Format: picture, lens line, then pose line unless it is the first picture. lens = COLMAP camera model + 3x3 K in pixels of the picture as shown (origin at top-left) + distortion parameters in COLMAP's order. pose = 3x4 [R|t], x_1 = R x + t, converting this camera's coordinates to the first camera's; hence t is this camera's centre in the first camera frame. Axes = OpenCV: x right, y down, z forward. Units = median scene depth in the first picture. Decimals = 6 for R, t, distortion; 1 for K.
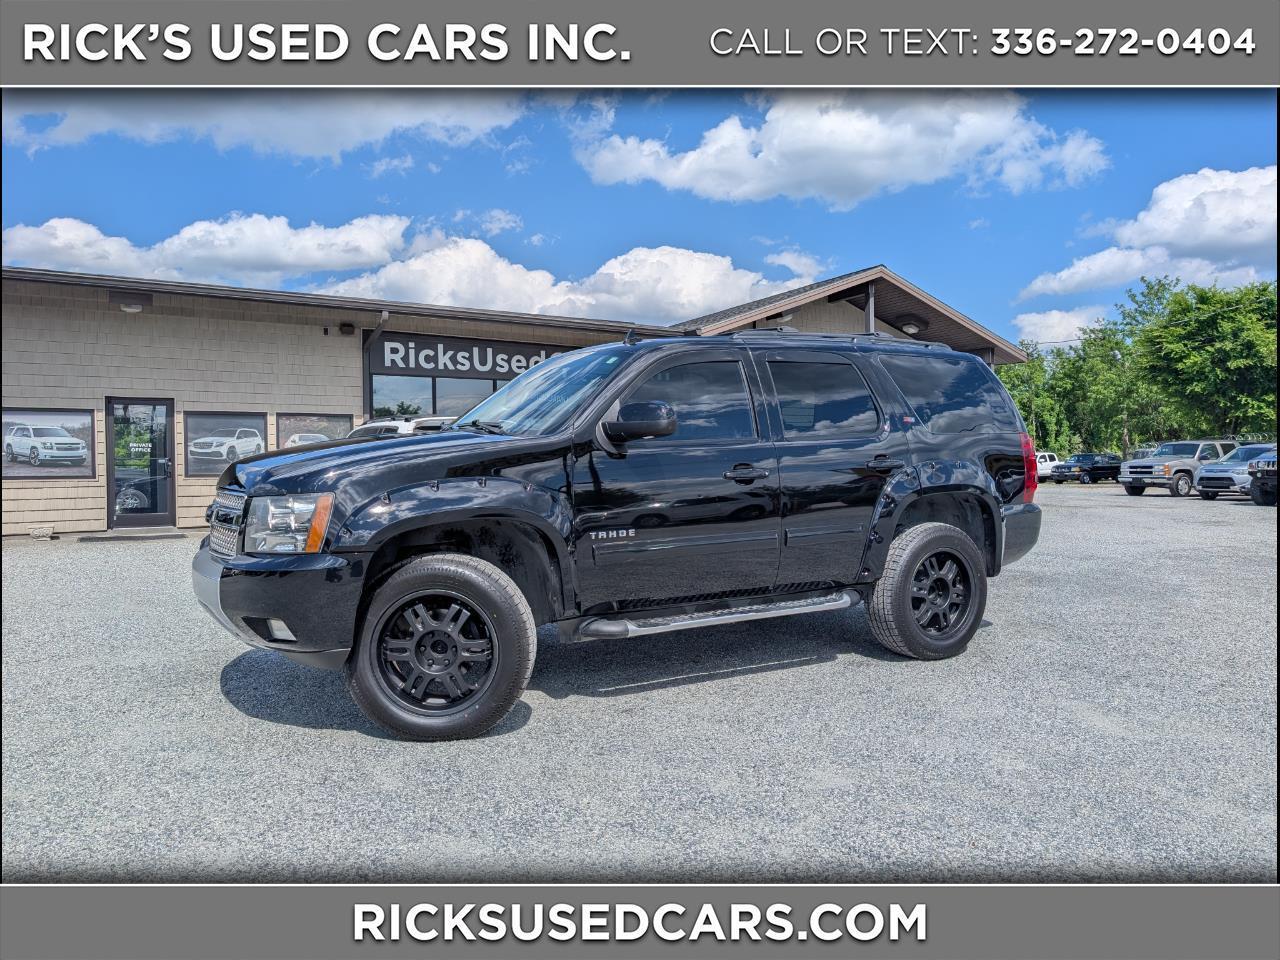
lens RADIAL K [[891.1, 0, 638.0], [0, 891.1, 478.9], [0, 0, 1]] dist [0.013765, -0.010496]
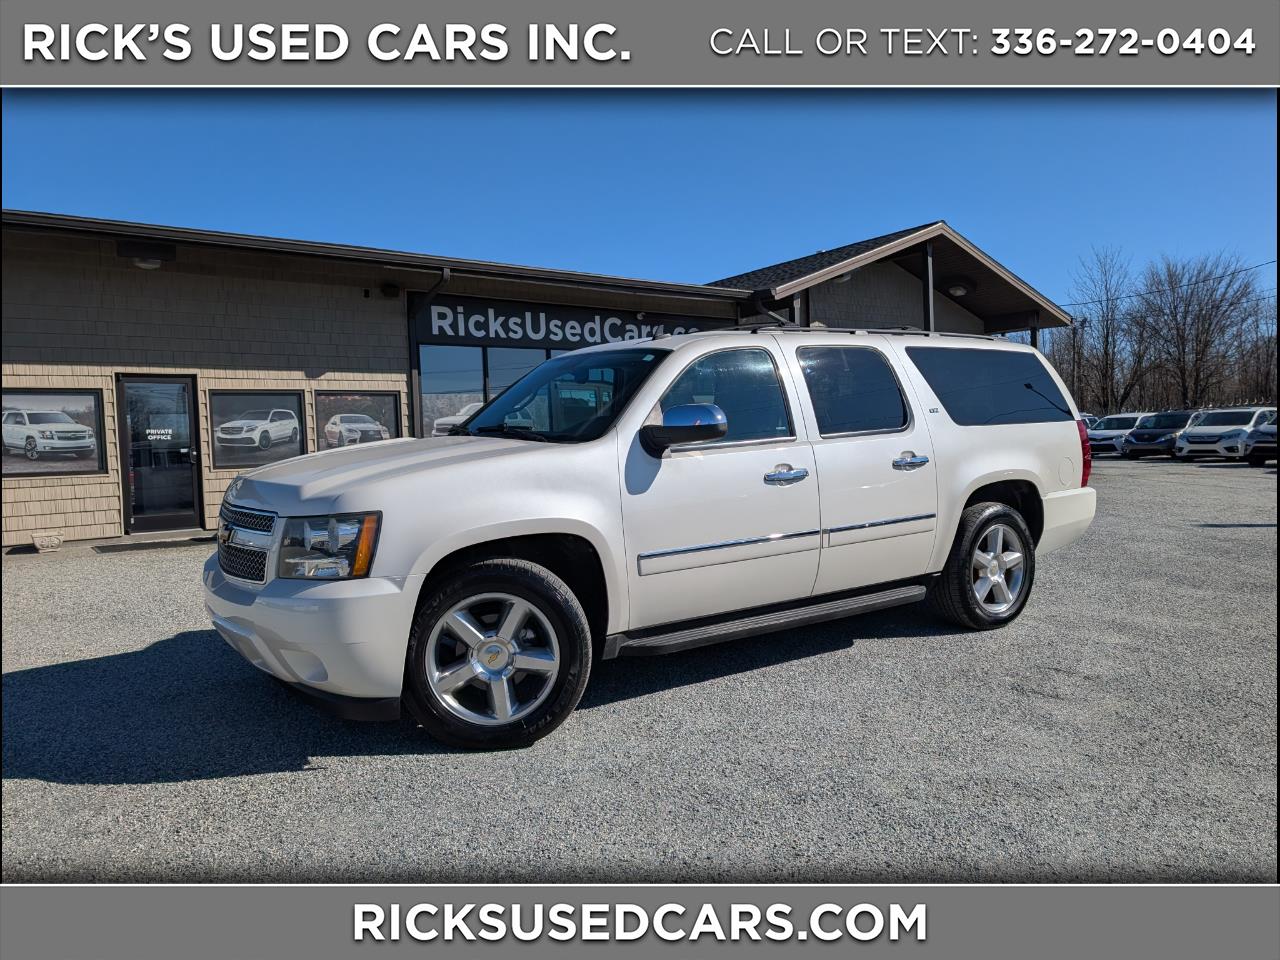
lens RADIAL K [[891.1, 0, 624.3], [0, 891.1, 486.7], [0, 0, 1]] dist [0.013765, -0.010496]
pose [[0.994961, -0.026813, 0.096610, -0.183204], [0.023350, 0.999050, 0.036798, -0.006387], [-0.097505, -0.034357, 0.994642, 0.116645]]
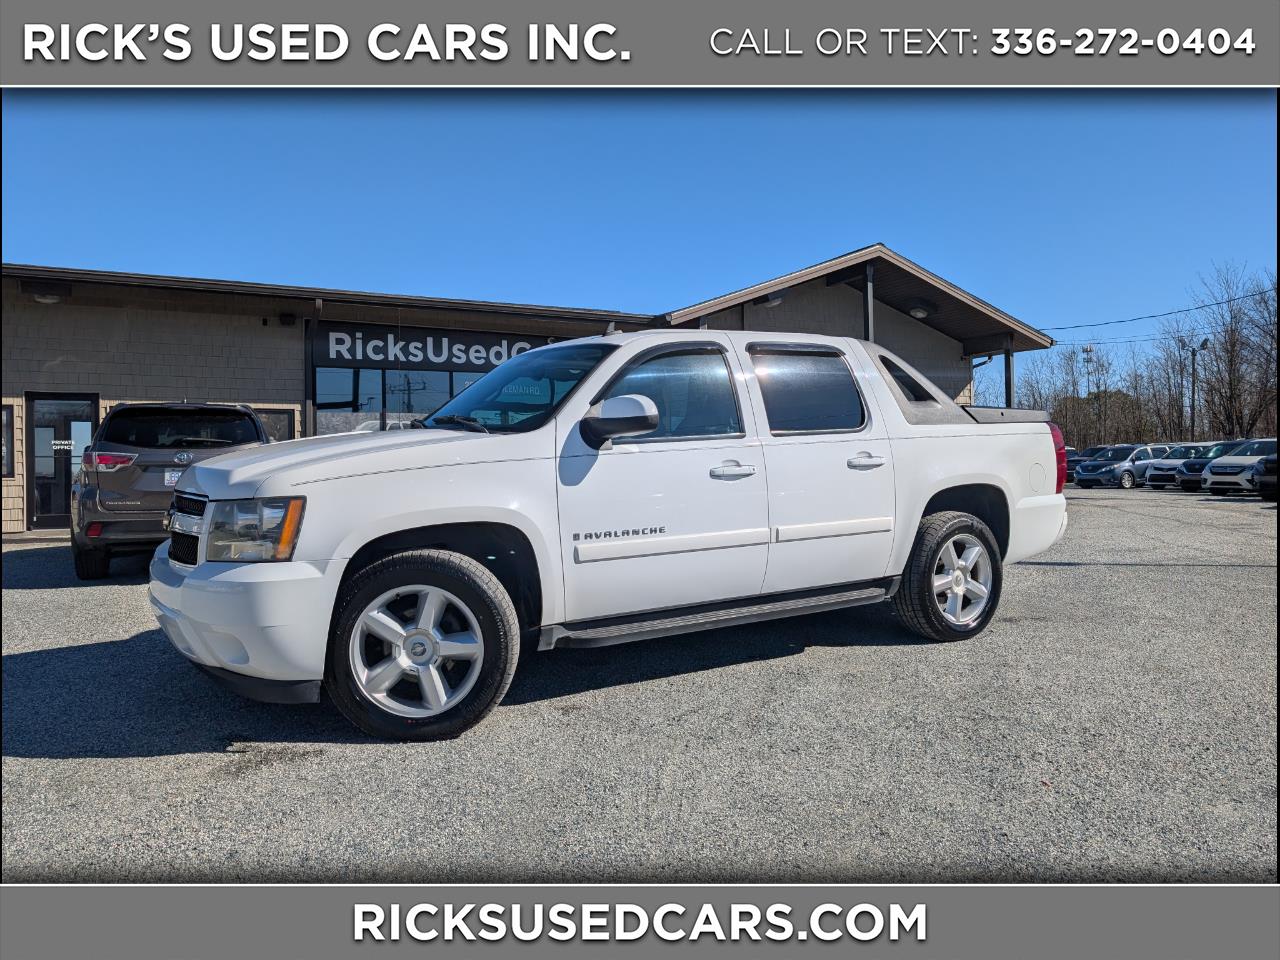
lens RADIAL K [[891.1, 0, 643.9], [0, 891.1, 467.8], [0, 0, 1]] dist [0.013765, -0.010496]
pose [[0.997520, -0.002436, -0.070347, 0.113314], [0.001792, 0.999956, -0.009217, -0.000639], [0.070366, 0.009068, 0.997480, 0.079949]]
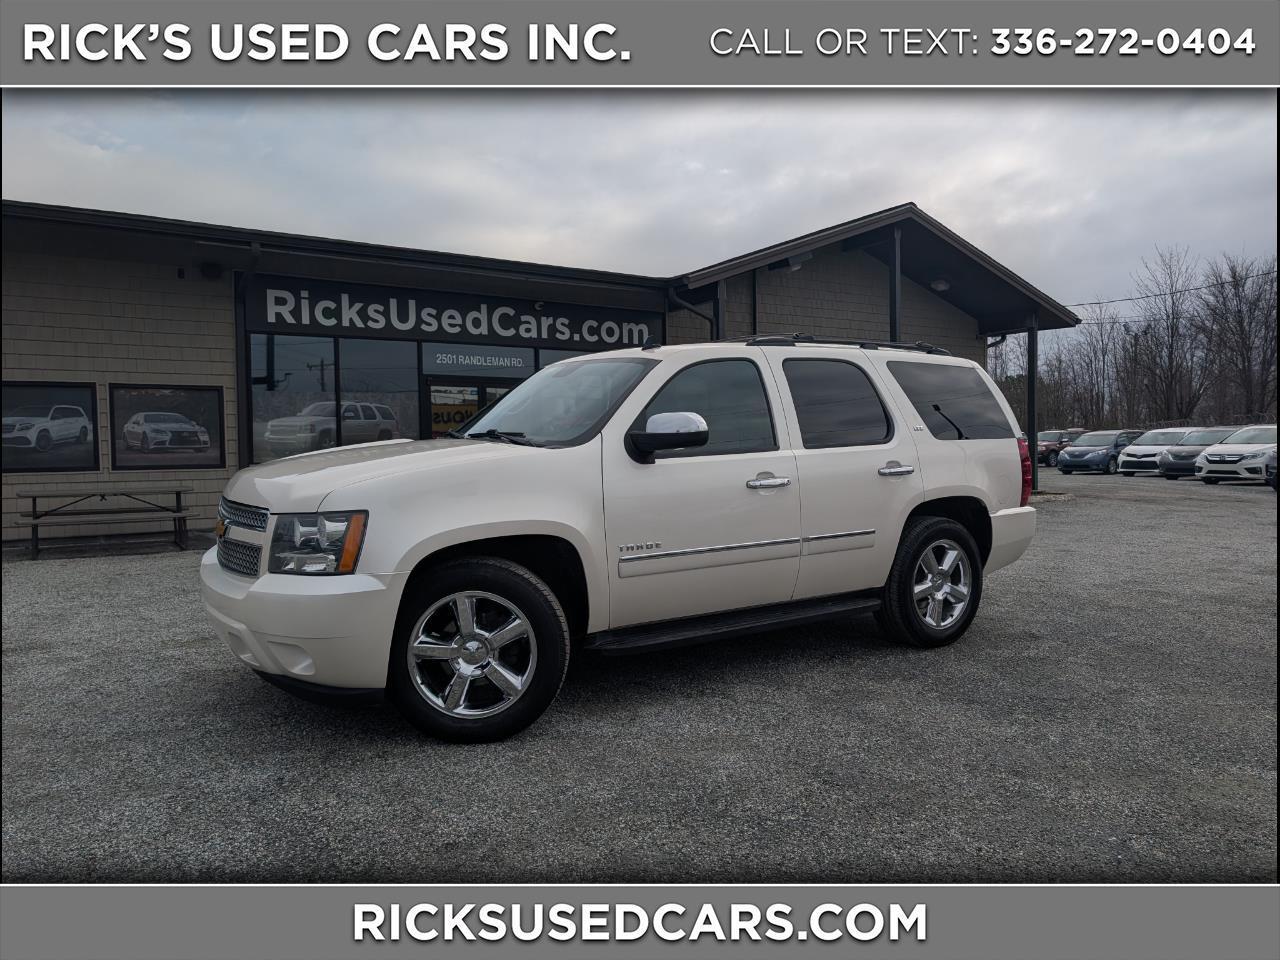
lens RADIAL K [[891.1, 0, 651.8], [0, 891.1, 482.1], [0, 0, 1]] dist [0.013765, -0.010496]
pose [[0.999271, -0.002212, 0.038103, 0.009590], [0.001092, 0.999568, 0.029381, -0.013404], [-0.038151, -0.029318, 0.998842, 0.232676]]
